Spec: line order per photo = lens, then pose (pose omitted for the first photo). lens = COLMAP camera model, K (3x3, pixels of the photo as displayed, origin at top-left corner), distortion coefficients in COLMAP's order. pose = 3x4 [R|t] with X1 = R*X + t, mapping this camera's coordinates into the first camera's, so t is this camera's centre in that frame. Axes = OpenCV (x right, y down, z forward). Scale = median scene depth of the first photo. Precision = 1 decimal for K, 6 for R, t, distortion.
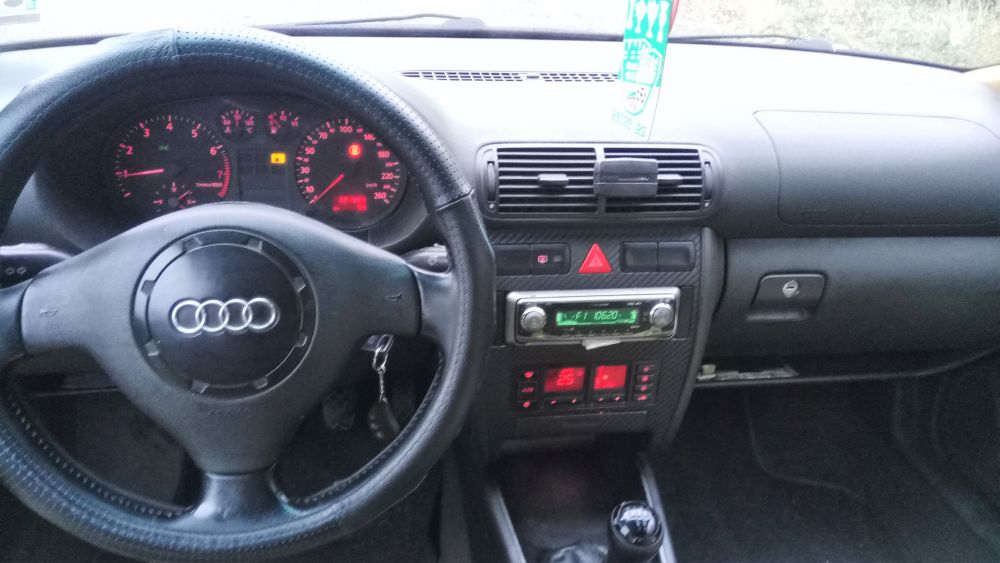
lens RADIAL K [[746.1, 0, 502.5], [0, 746.1, 281.8], [0, 0, 1]] dist [0.019970, -0.031965]
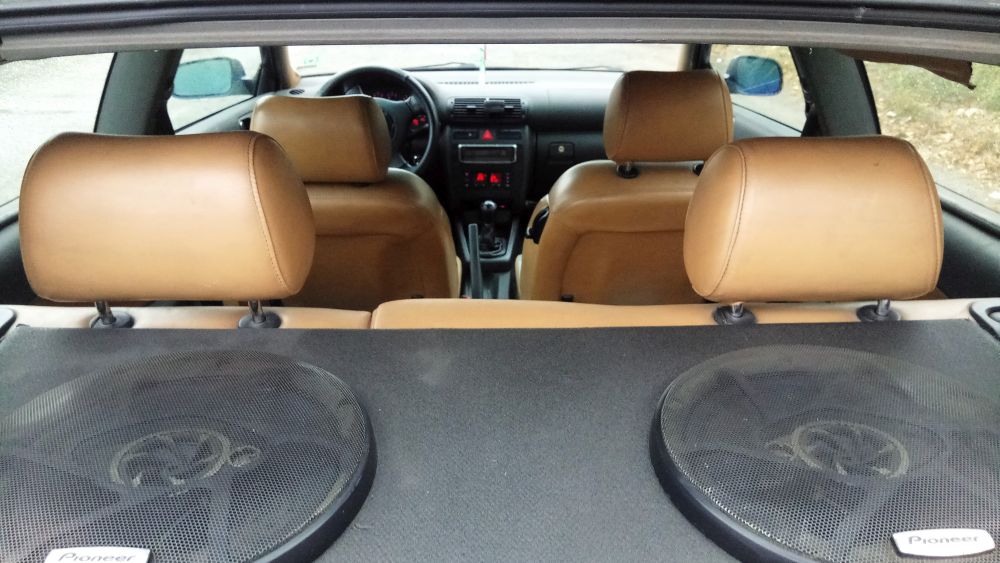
lens RADIAL K [[746.1, 0, 497.5], [0, 746.1, 280.9], [0, 0, 1]] dist [0.019970, -0.031965]
pose [[0.986510, 0.011038, -0.163328, 0.685580], [-0.025099, 0.996126, -0.084280, 0.842591], [0.161765, 0.087242, 0.982965, -2.006376]]
